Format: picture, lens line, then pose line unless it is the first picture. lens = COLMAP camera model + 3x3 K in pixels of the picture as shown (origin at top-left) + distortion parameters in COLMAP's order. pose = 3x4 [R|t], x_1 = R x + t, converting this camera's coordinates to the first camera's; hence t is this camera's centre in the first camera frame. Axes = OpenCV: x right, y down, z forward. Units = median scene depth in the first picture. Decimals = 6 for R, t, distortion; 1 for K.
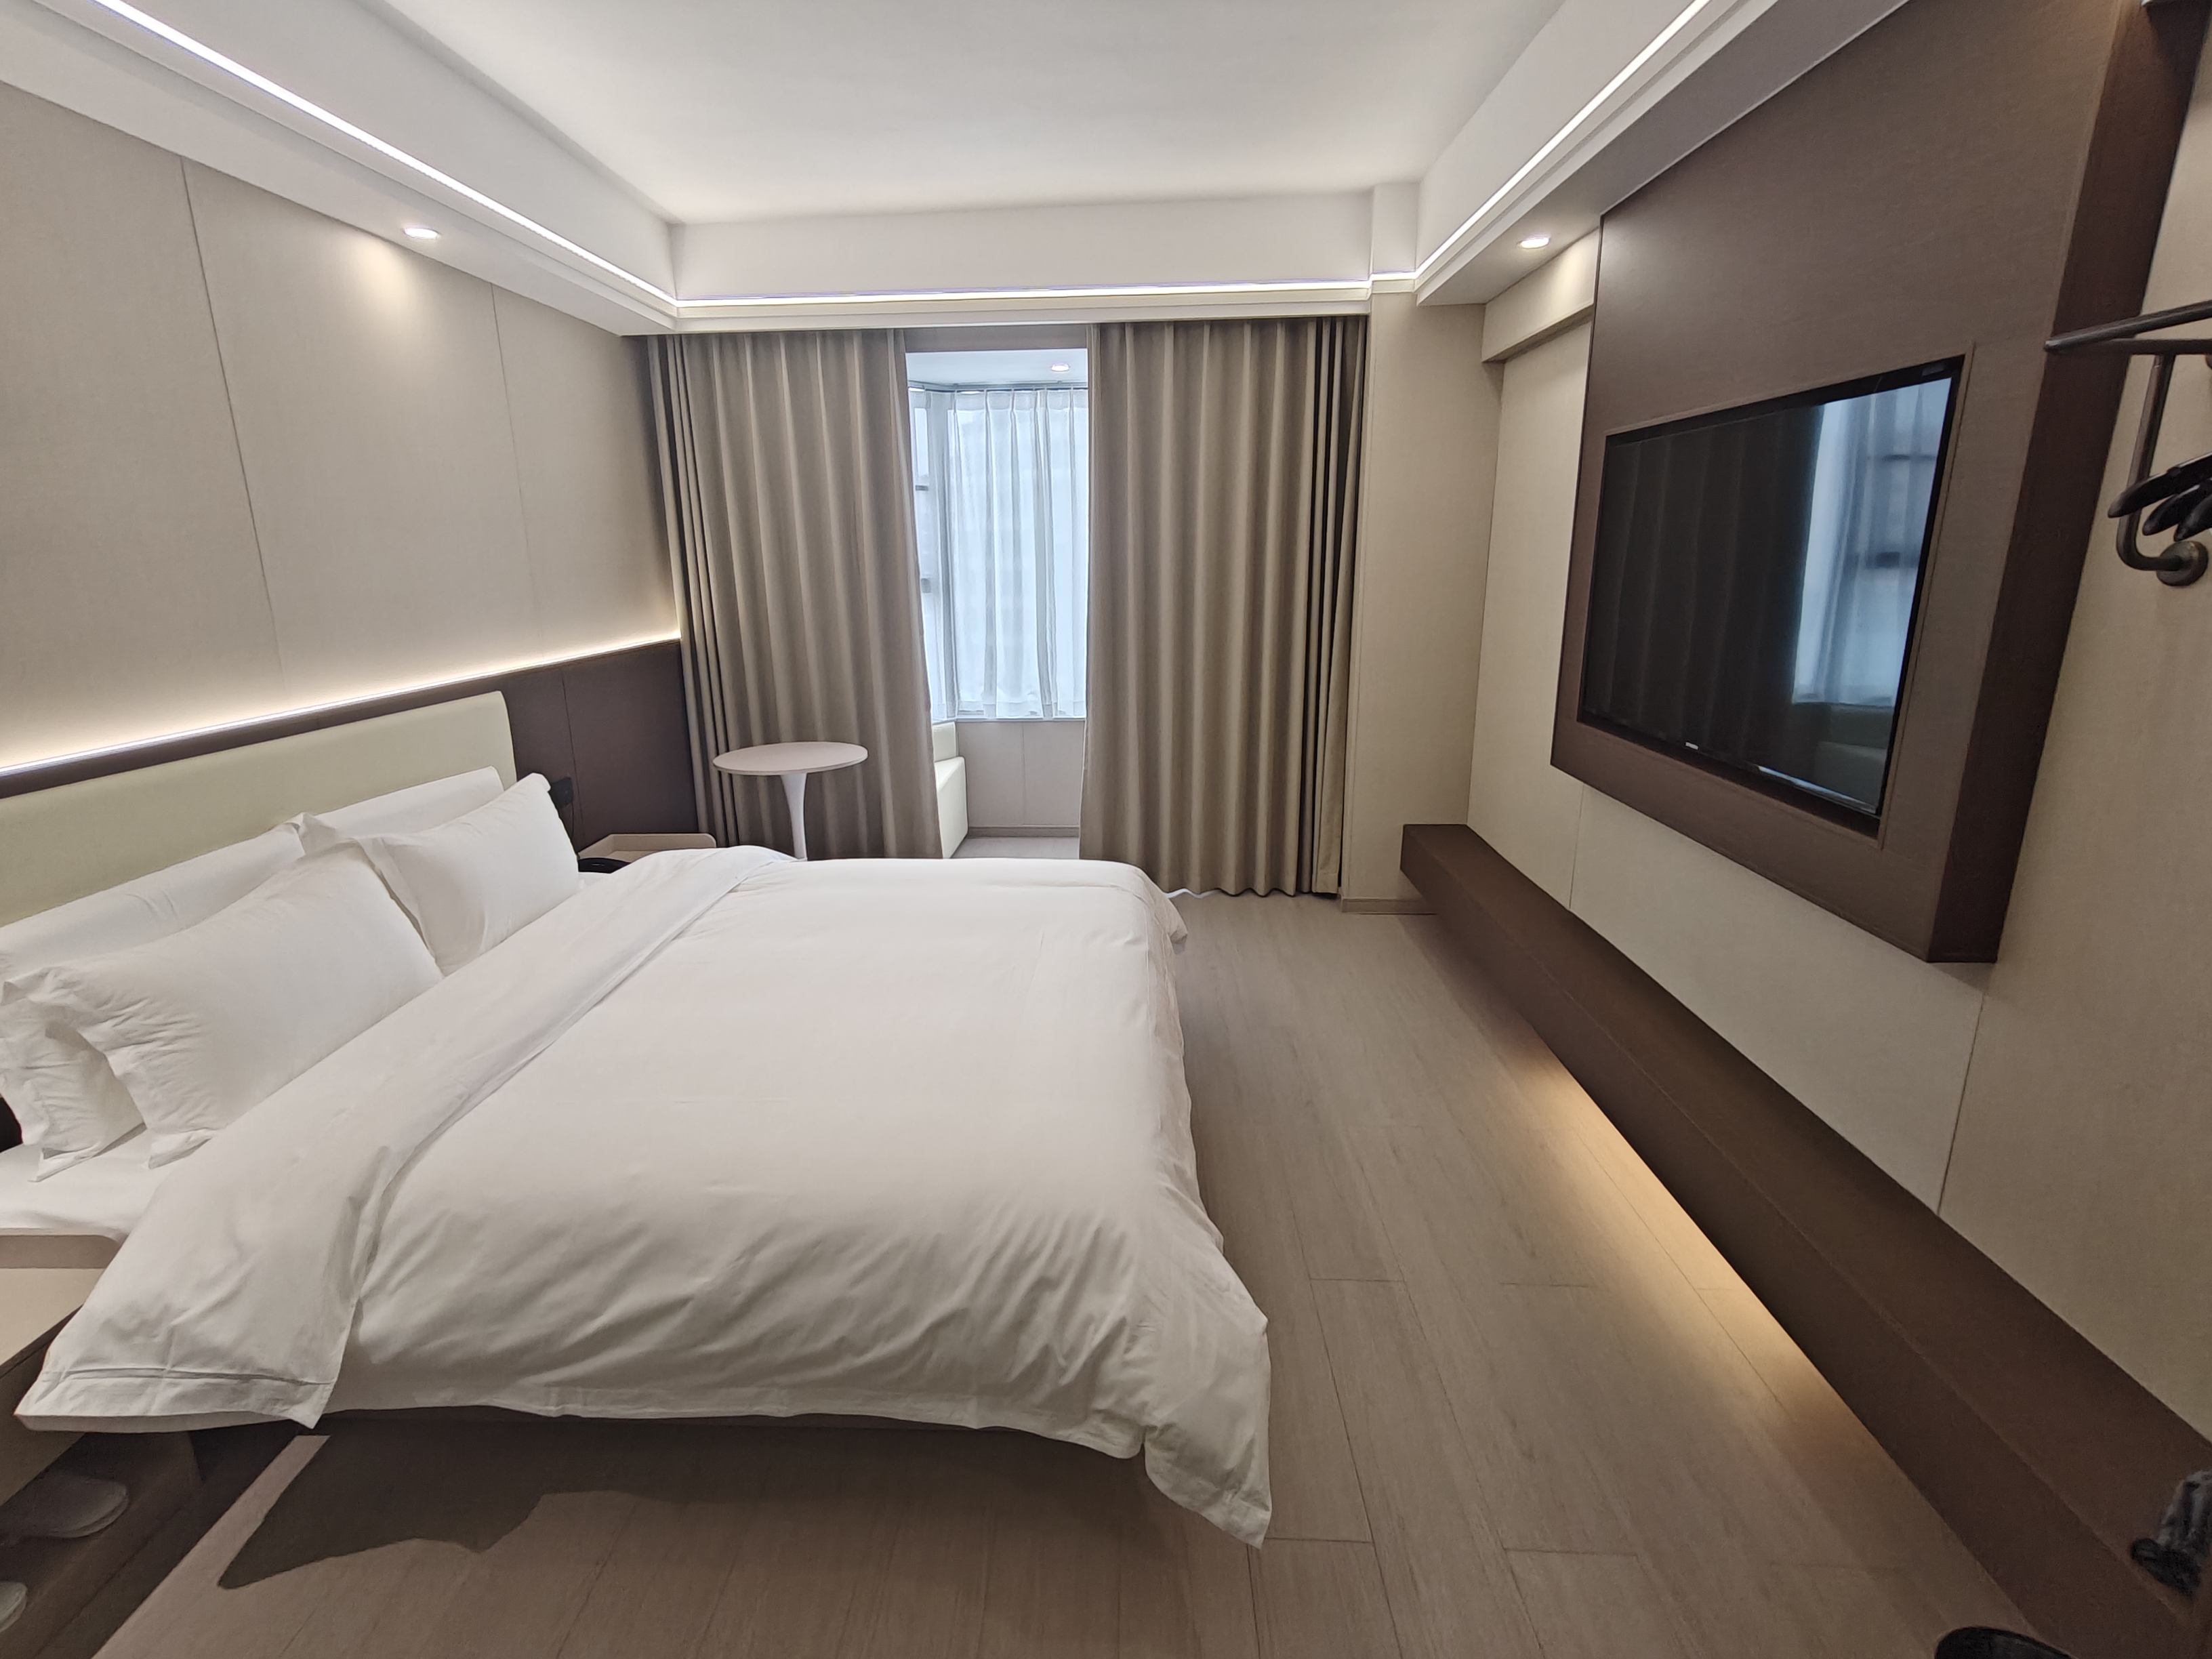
lens RADIAL K [[1045.7, 0, 1074.3], [0, 1045.7, 817.5], [0, 0, 1]] dist [-0.000205, 0.000344]
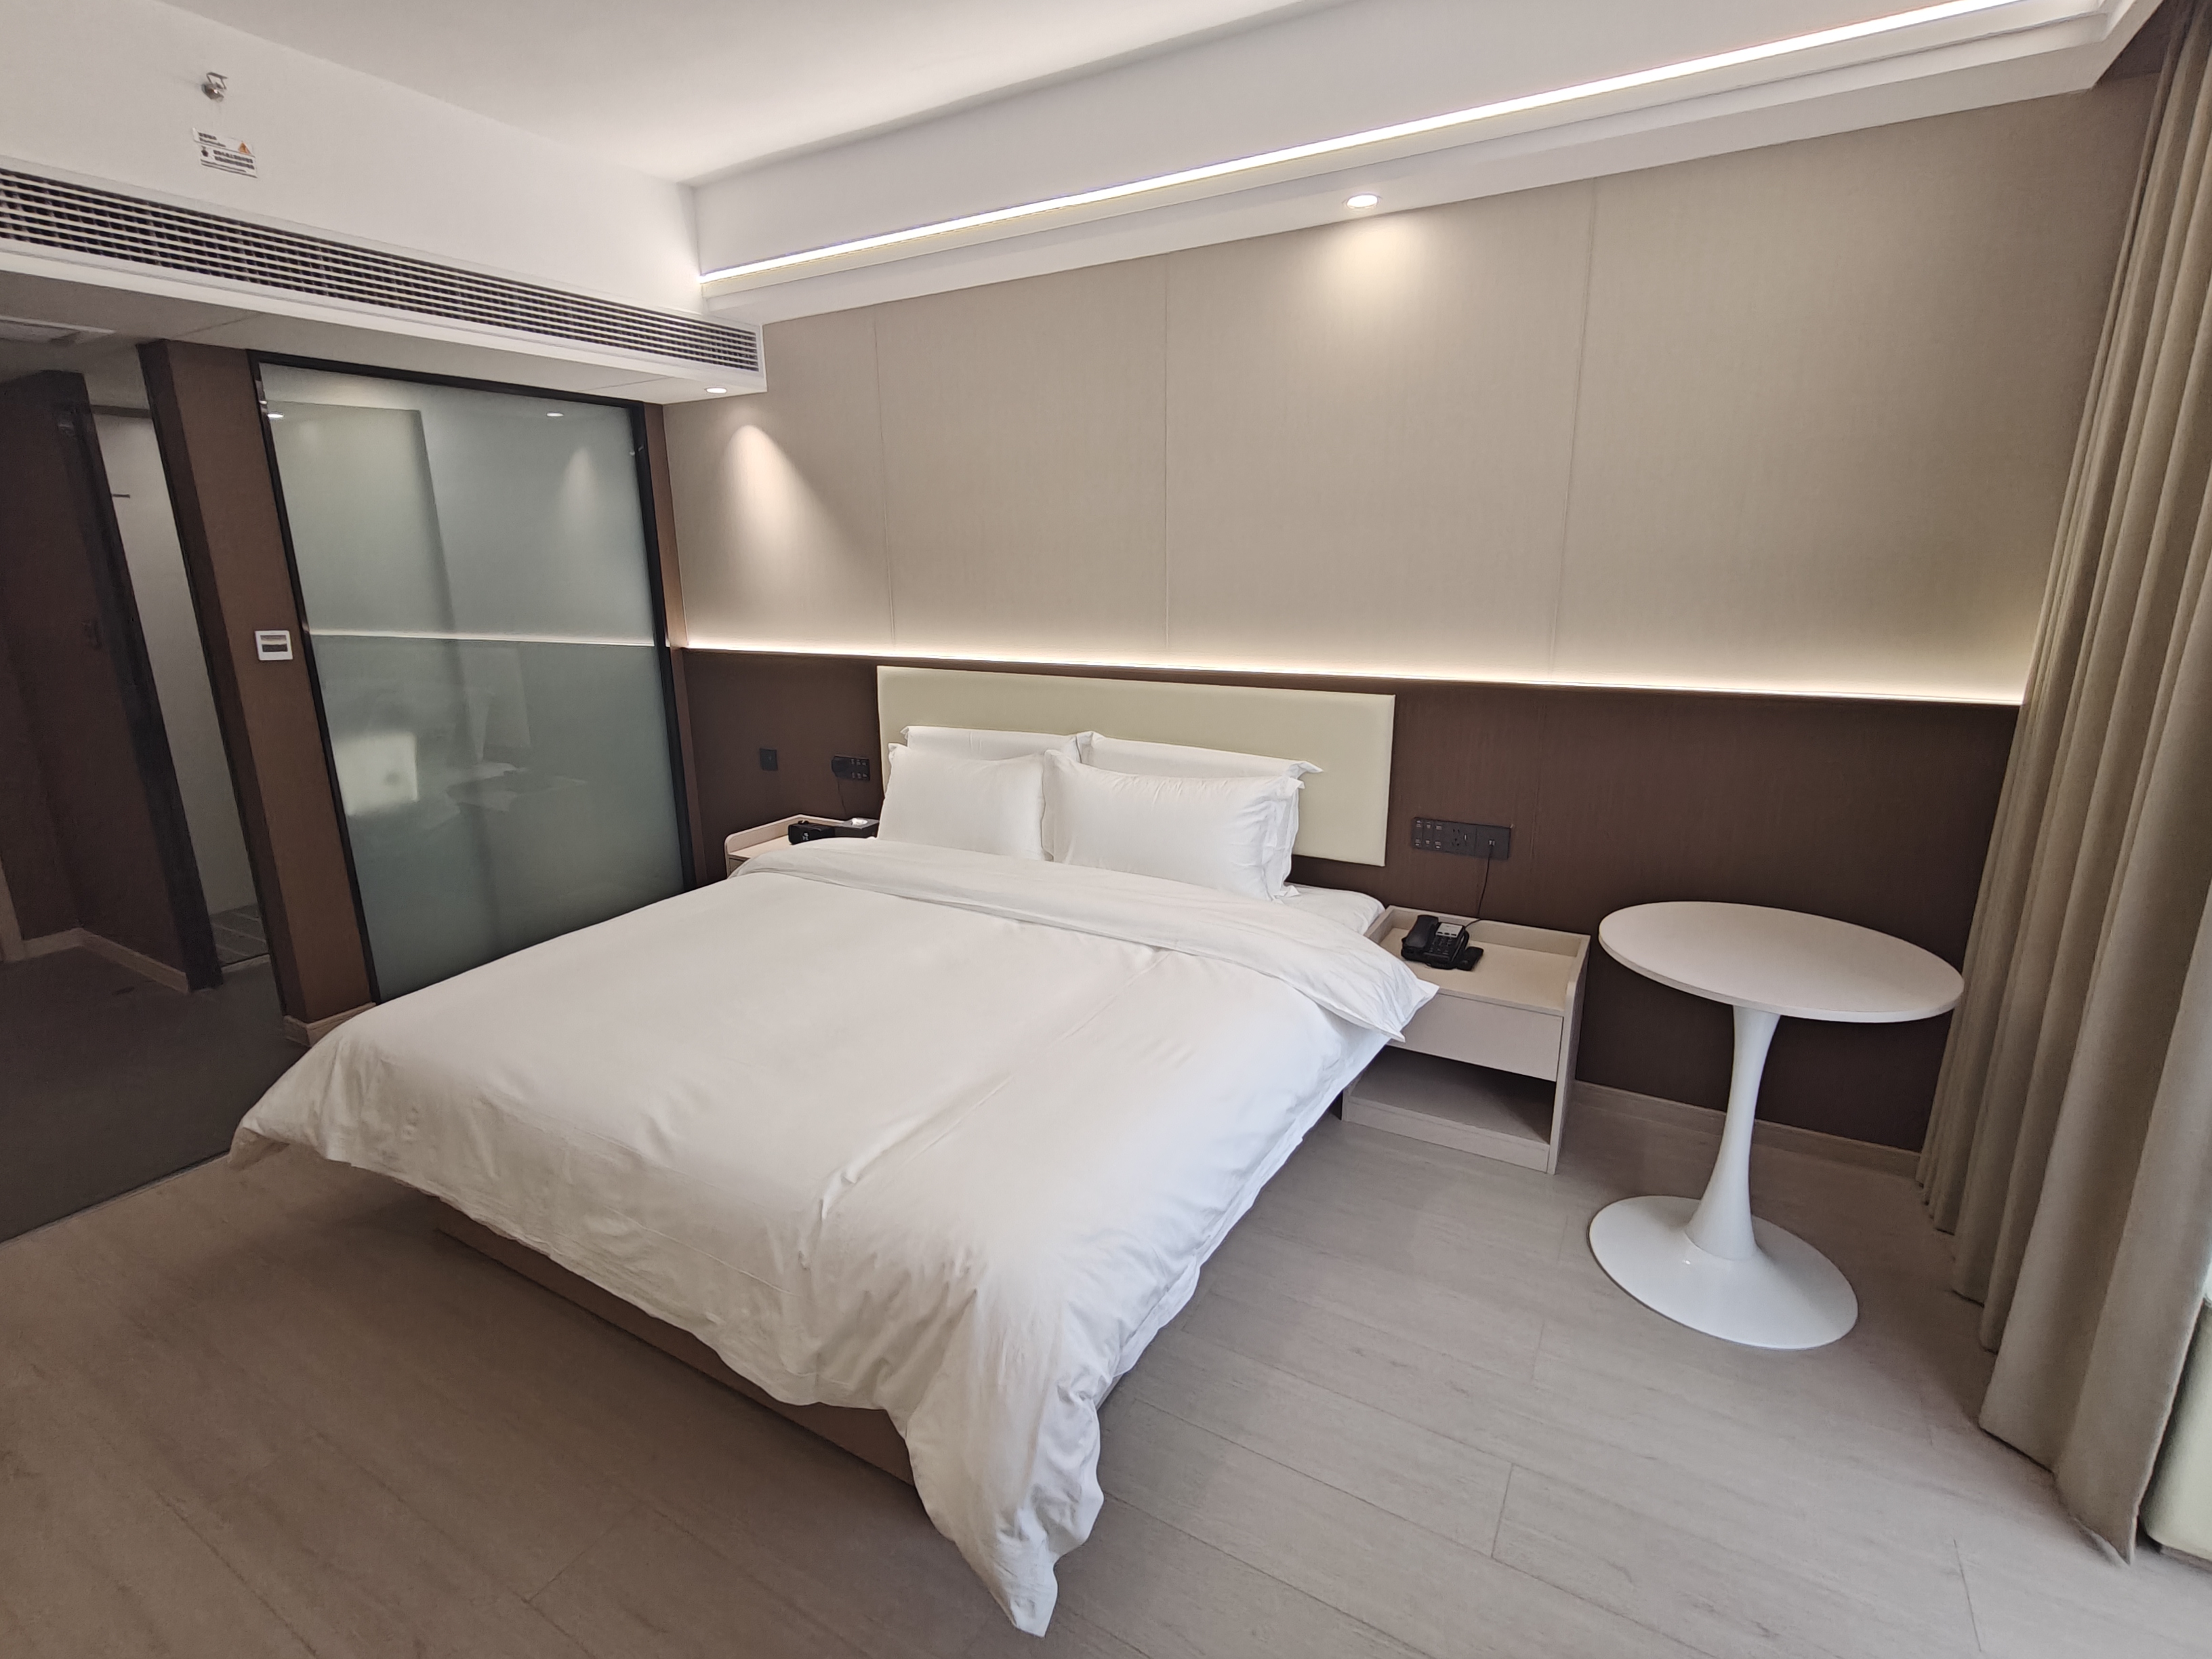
lens RADIAL K [[1041.5, 0, 1106.0], [0, 1041.5, 829.5], [0, 0, 1]] dist [0.000282, 0.000243]
pose [[-0.453519, 0.246820, -0.856388, 0.746905], [-0.200294, 0.908082, 0.367789, -0.610600], [0.868448, 0.338329, -0.362396, 2.358976]]
